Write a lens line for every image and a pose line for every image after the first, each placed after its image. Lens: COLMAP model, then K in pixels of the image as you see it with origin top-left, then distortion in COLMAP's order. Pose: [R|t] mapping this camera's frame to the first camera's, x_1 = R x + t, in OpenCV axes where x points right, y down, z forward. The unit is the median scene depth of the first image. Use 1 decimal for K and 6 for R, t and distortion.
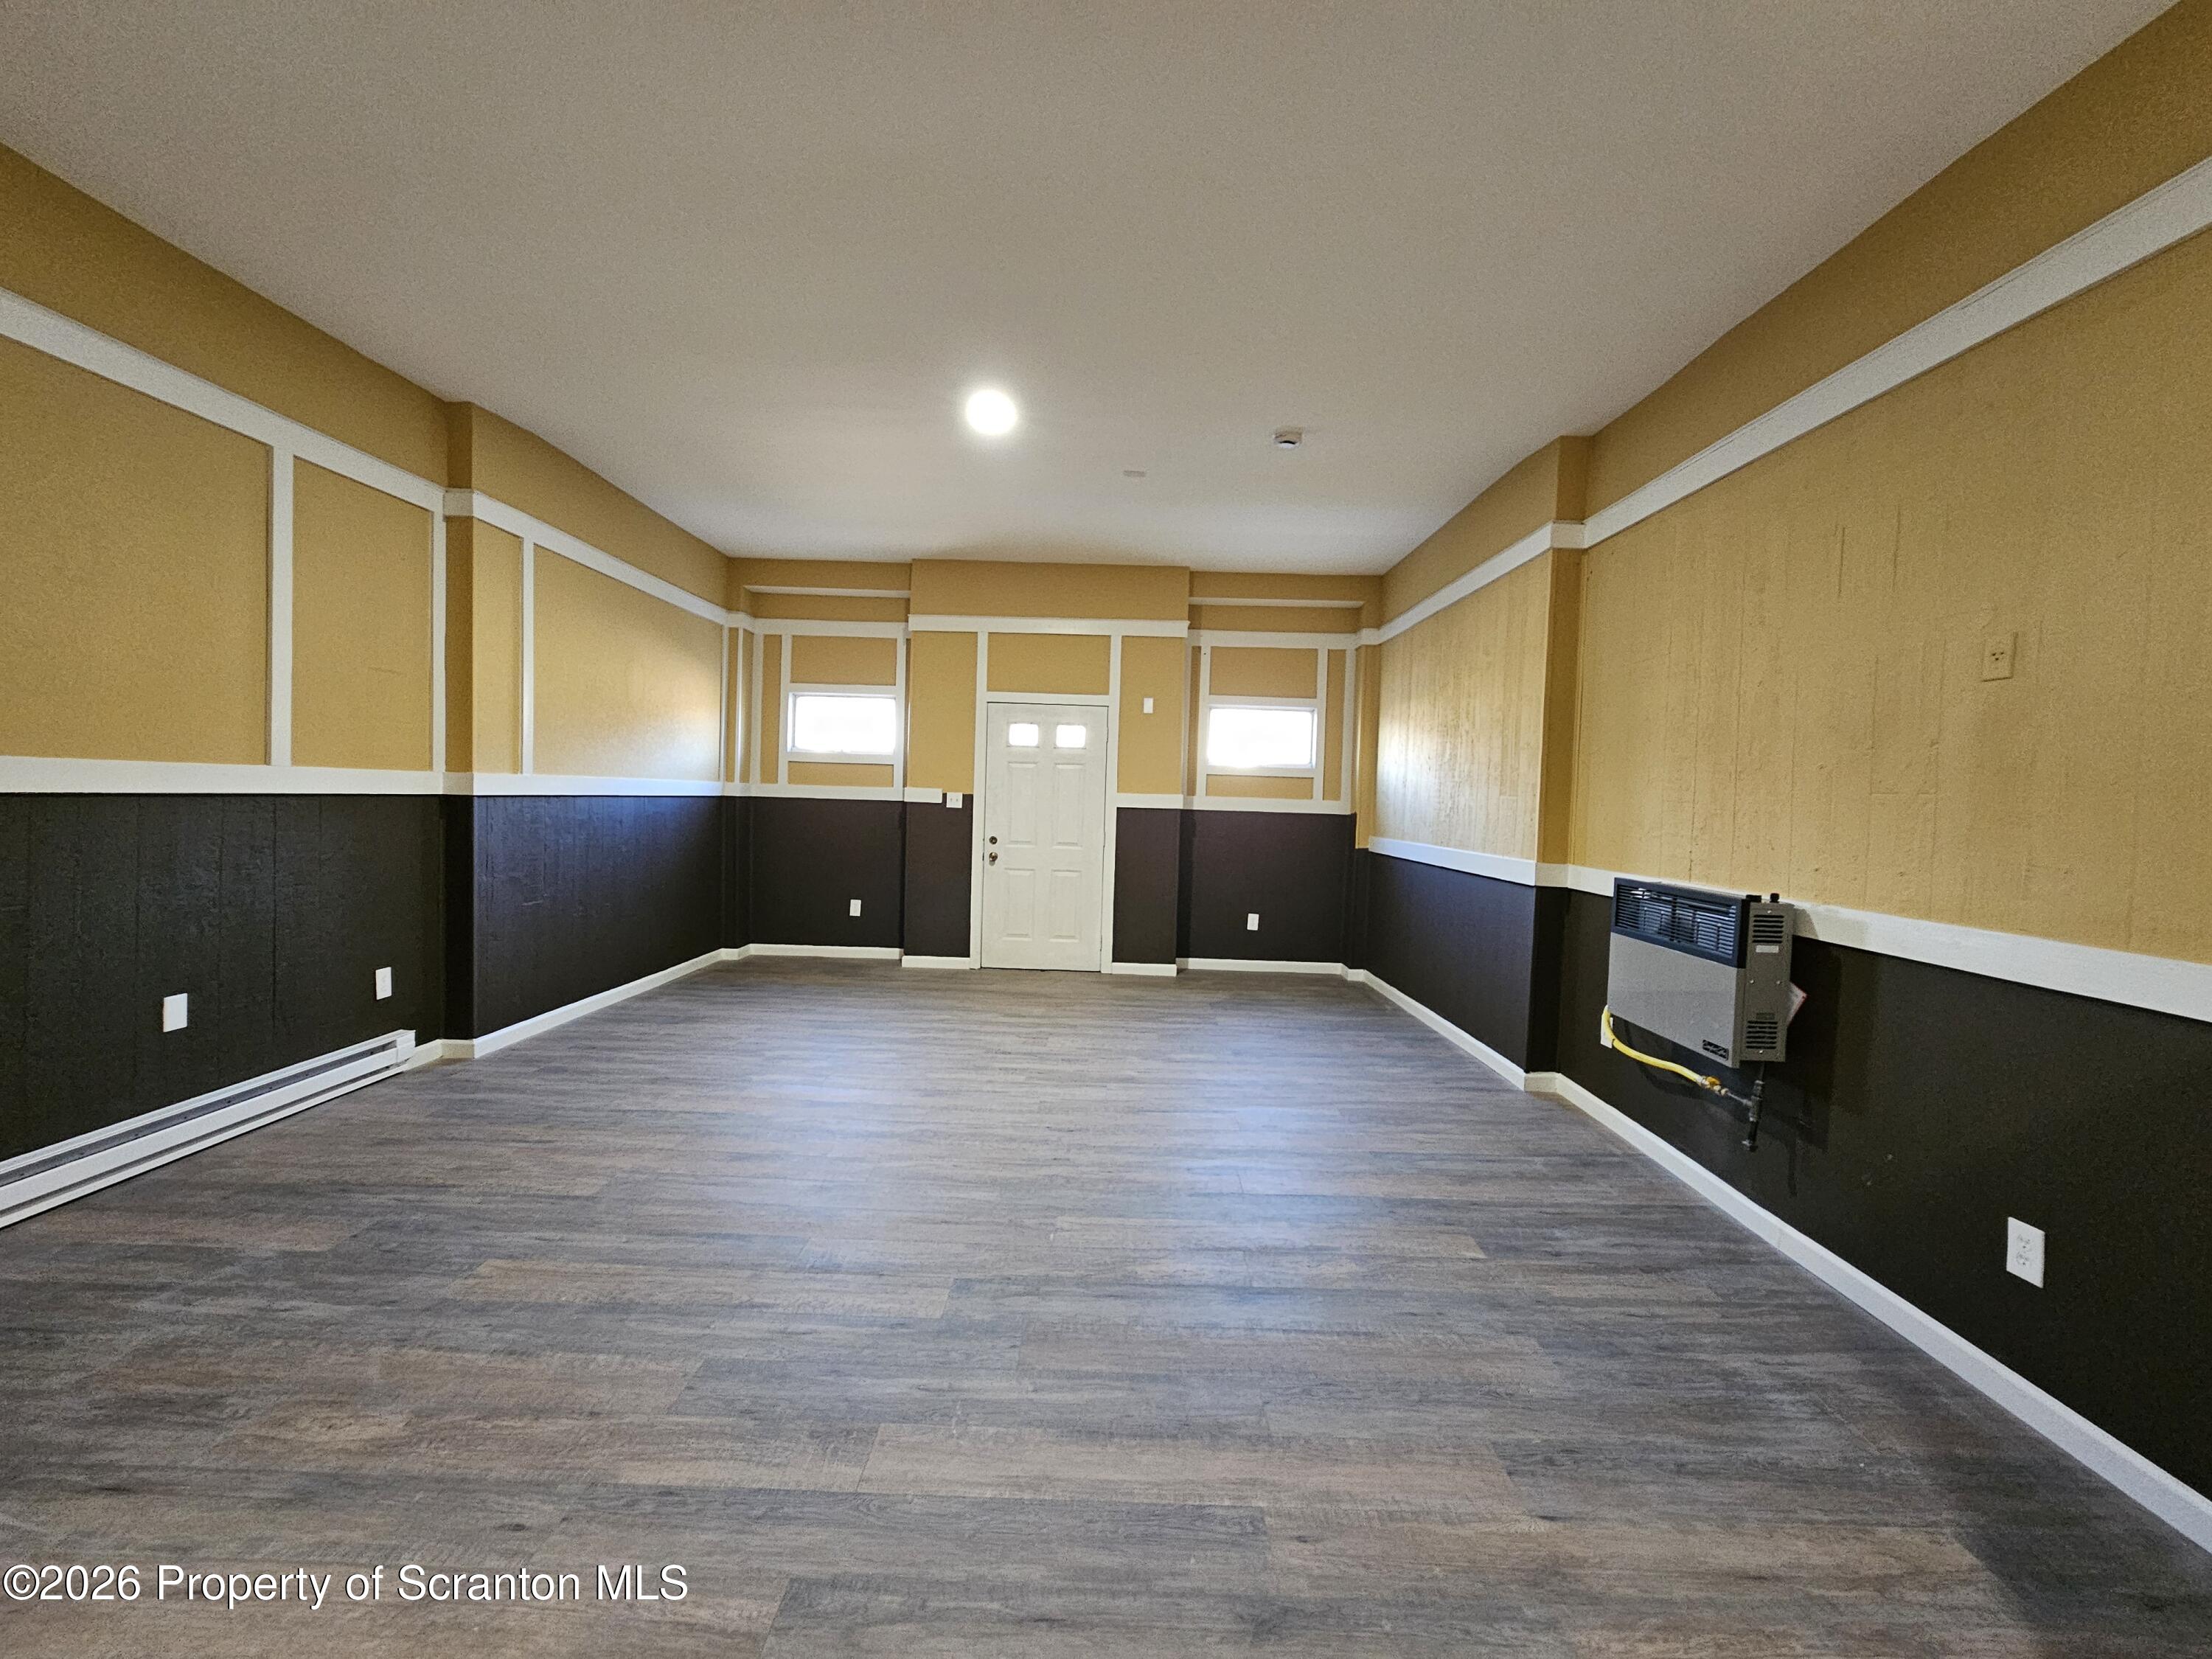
lens RADIAL K [[907.5, 0, 1102.4], [0, 907.5, 824.0], [0, 0, 1]] dist [0.003420, 0.001002]
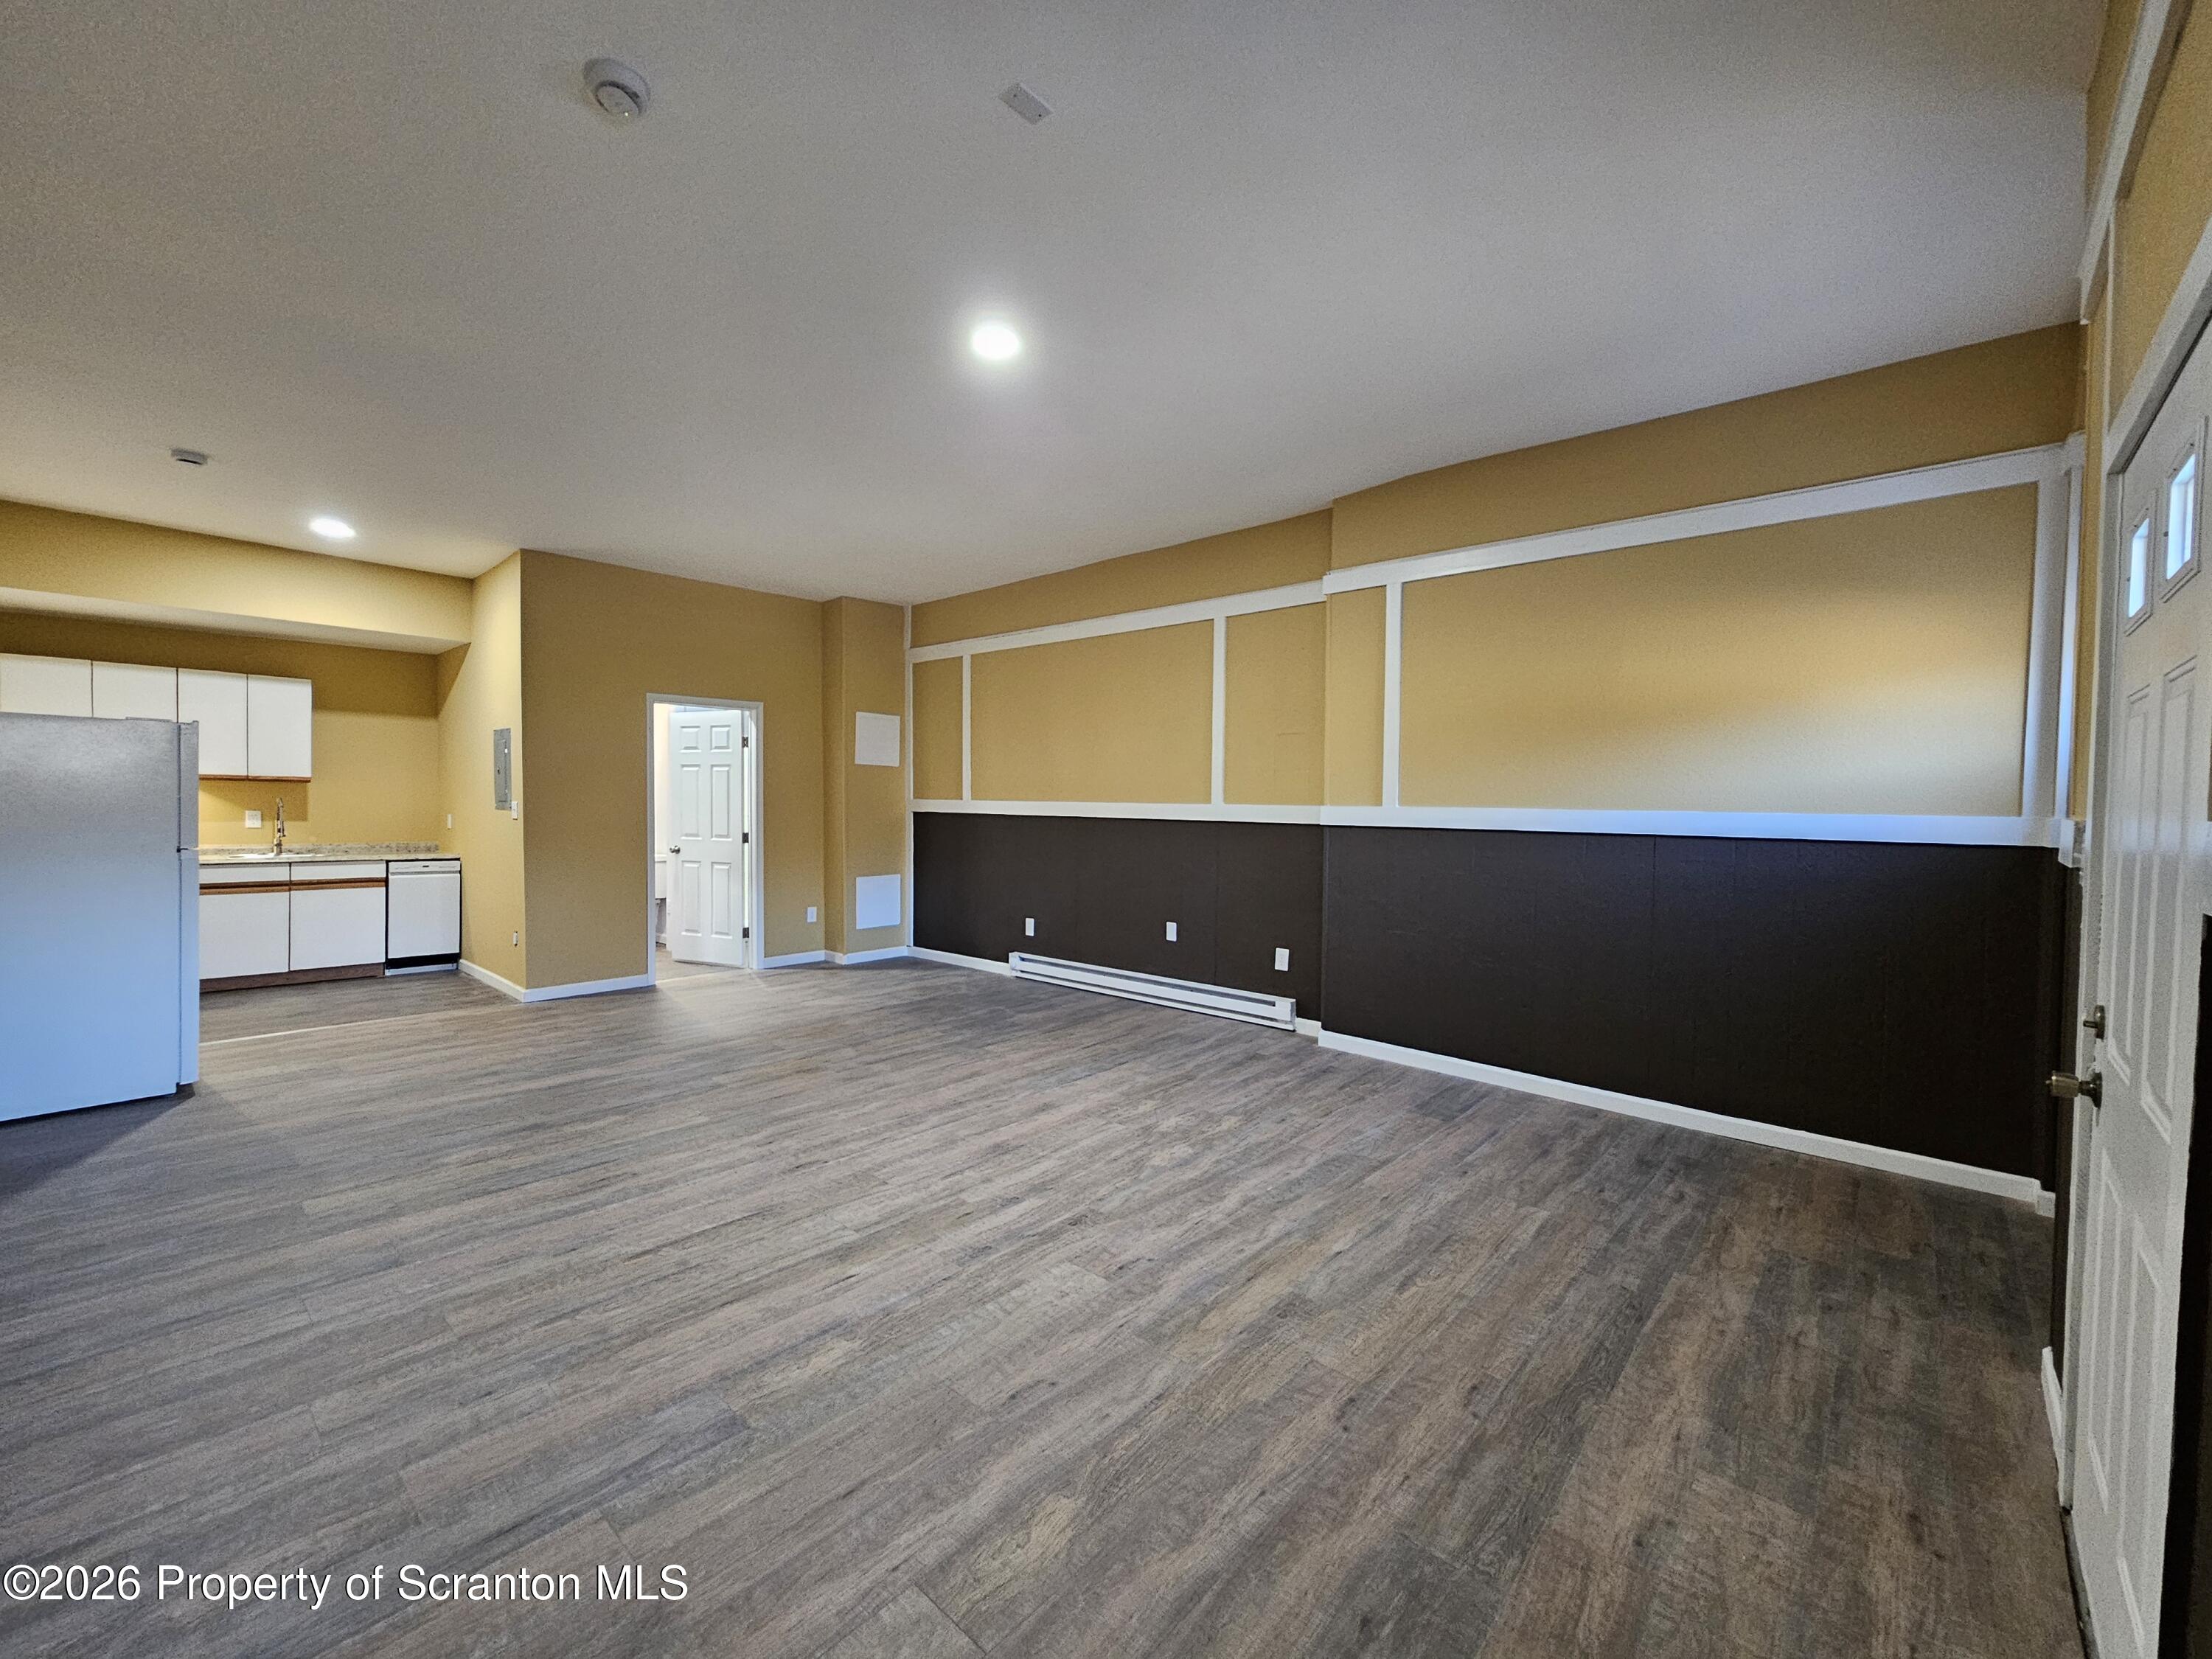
lens RADIAL K [[907.5, 0, 1102.1], [0, 907.5, 824.6], [0, 0, 1]] dist [0.003420, 0.001002]
pose [[-0.656701, -0.020112, -0.753883, 0.453686], [-0.056619, 0.998138, 0.022692, -0.047802], [0.752023, 0.057585, -0.656617, 1.766226]]
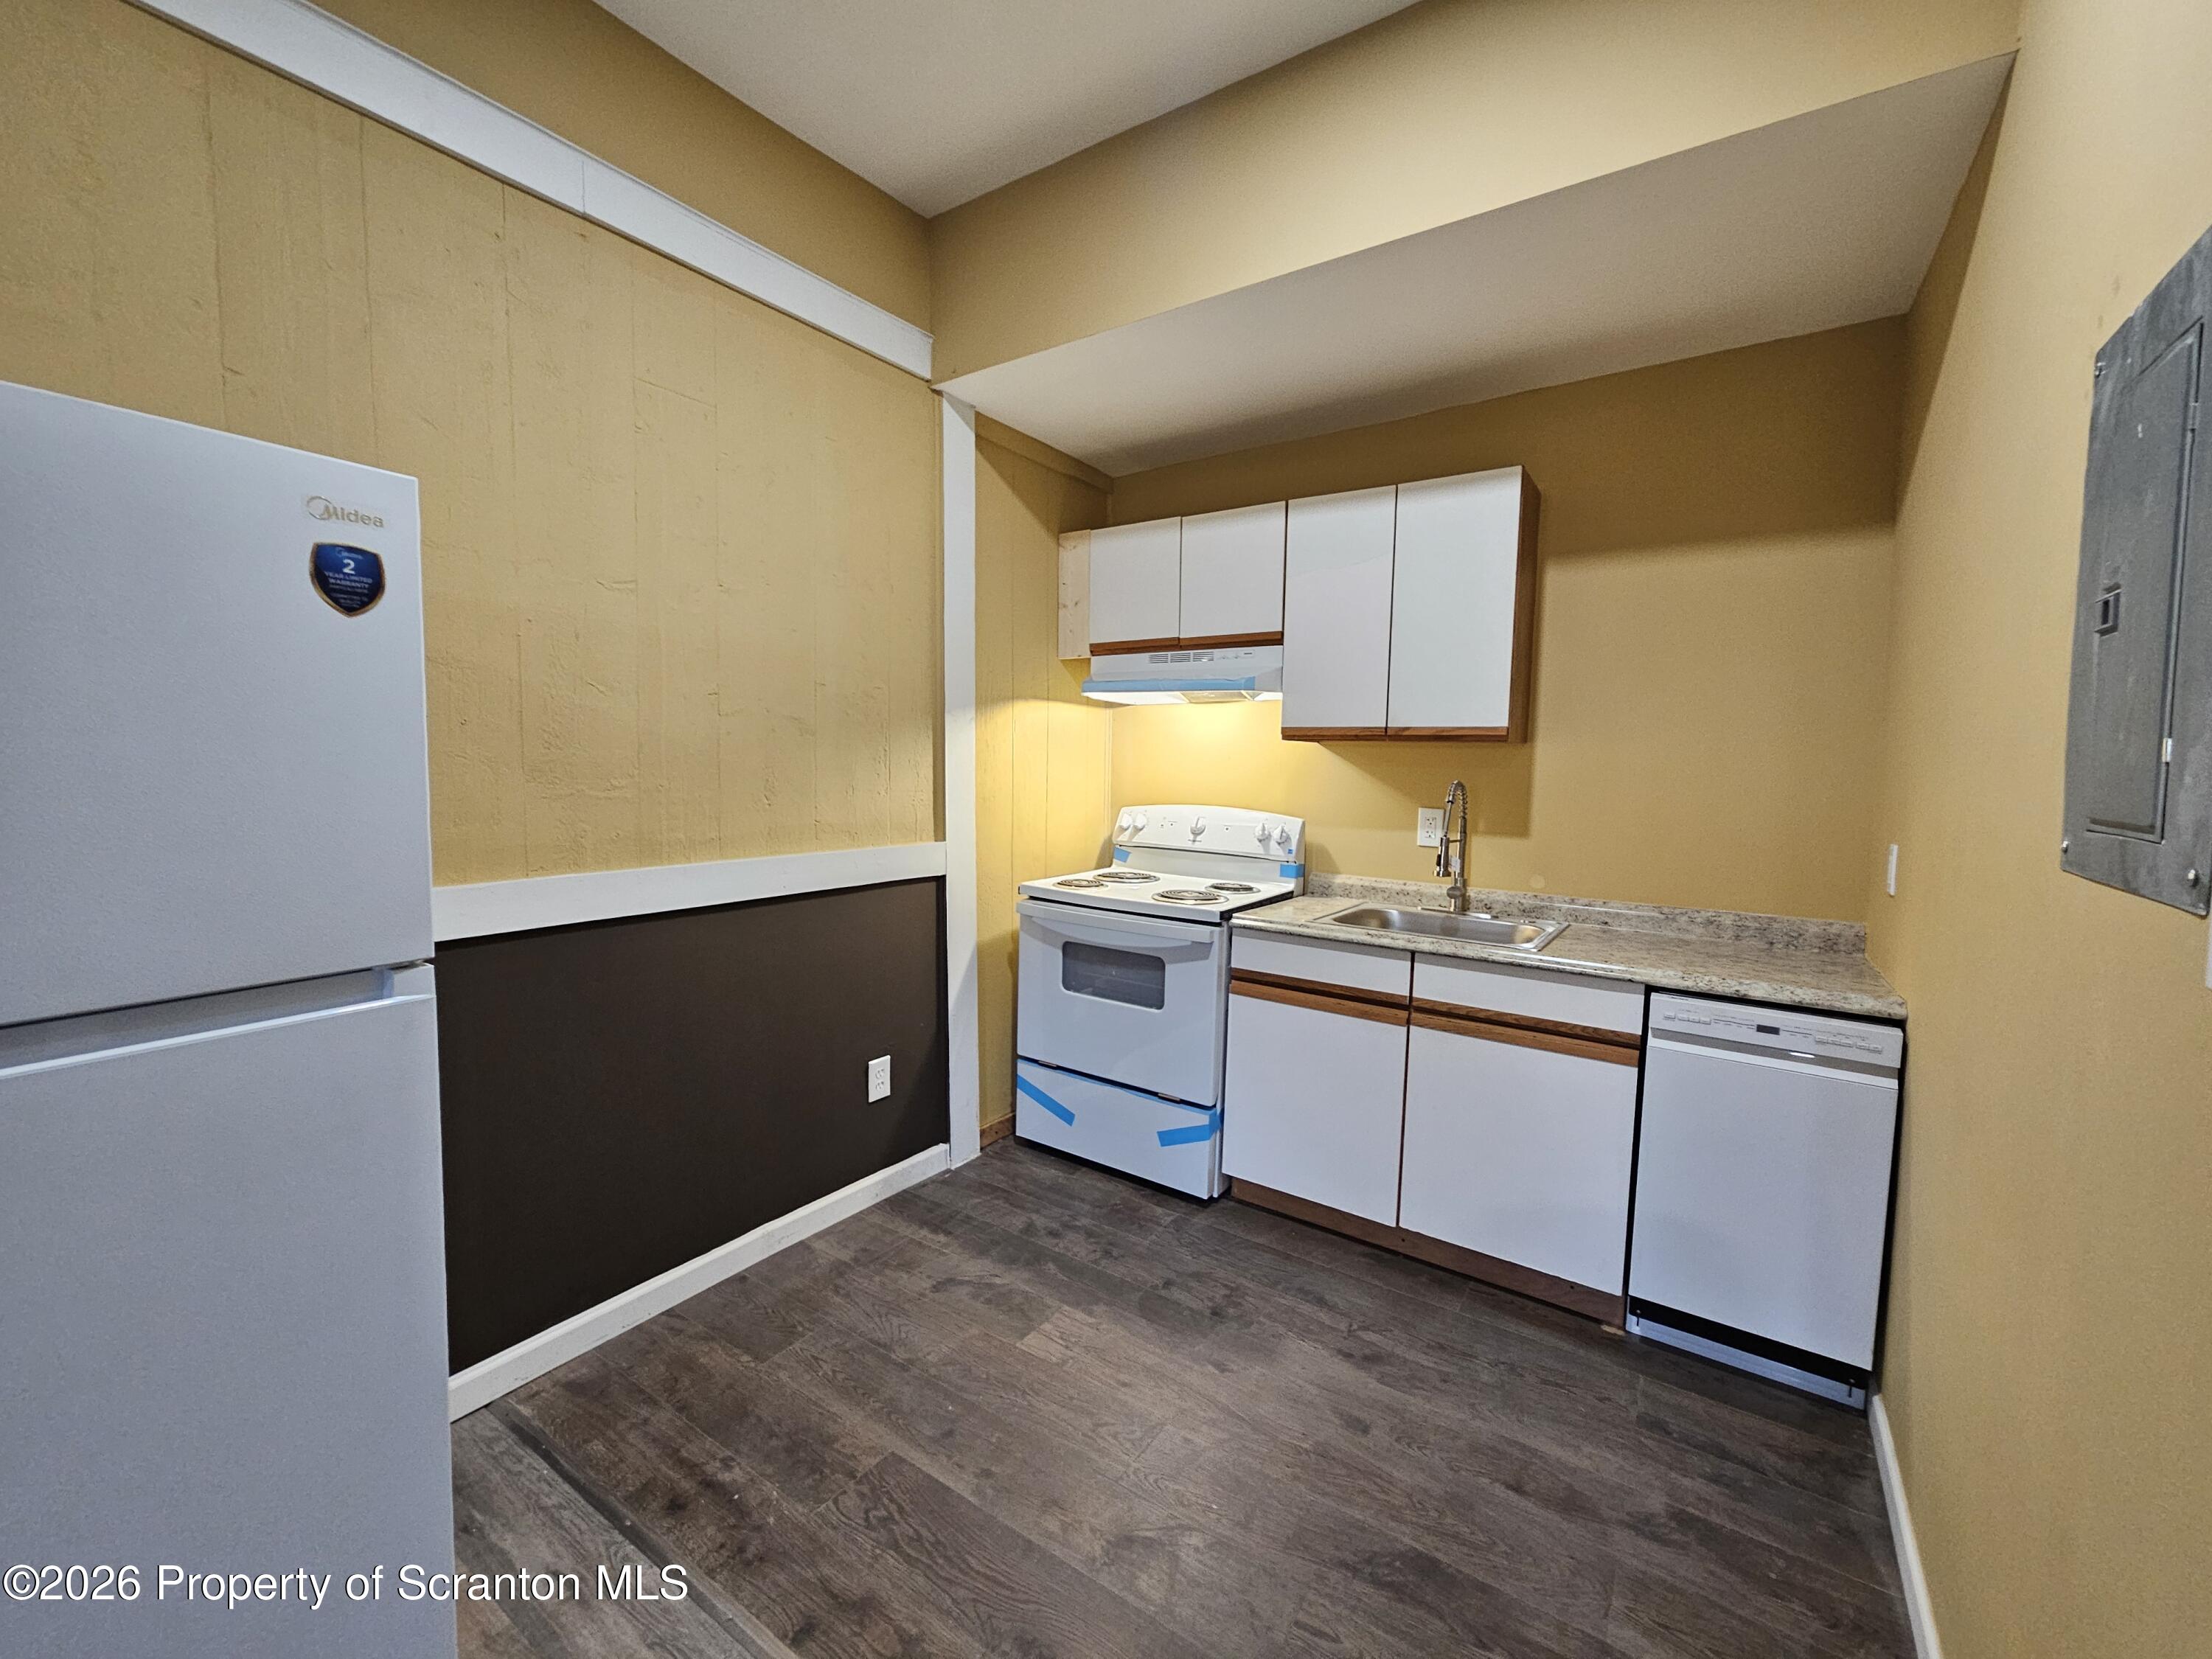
lens RADIAL K [[907.5, 0, 1088.9], [0, 907.5, 826.3], [0, 0, 1]] dist [0.003420, 0.001002]
pose [[-0.825145, -0.081759, 0.558973, -0.001131], [-0.019859, 0.993058, 0.115936, -0.011029], [-0.564571, 0.084563, -0.821041, 0.156053]]
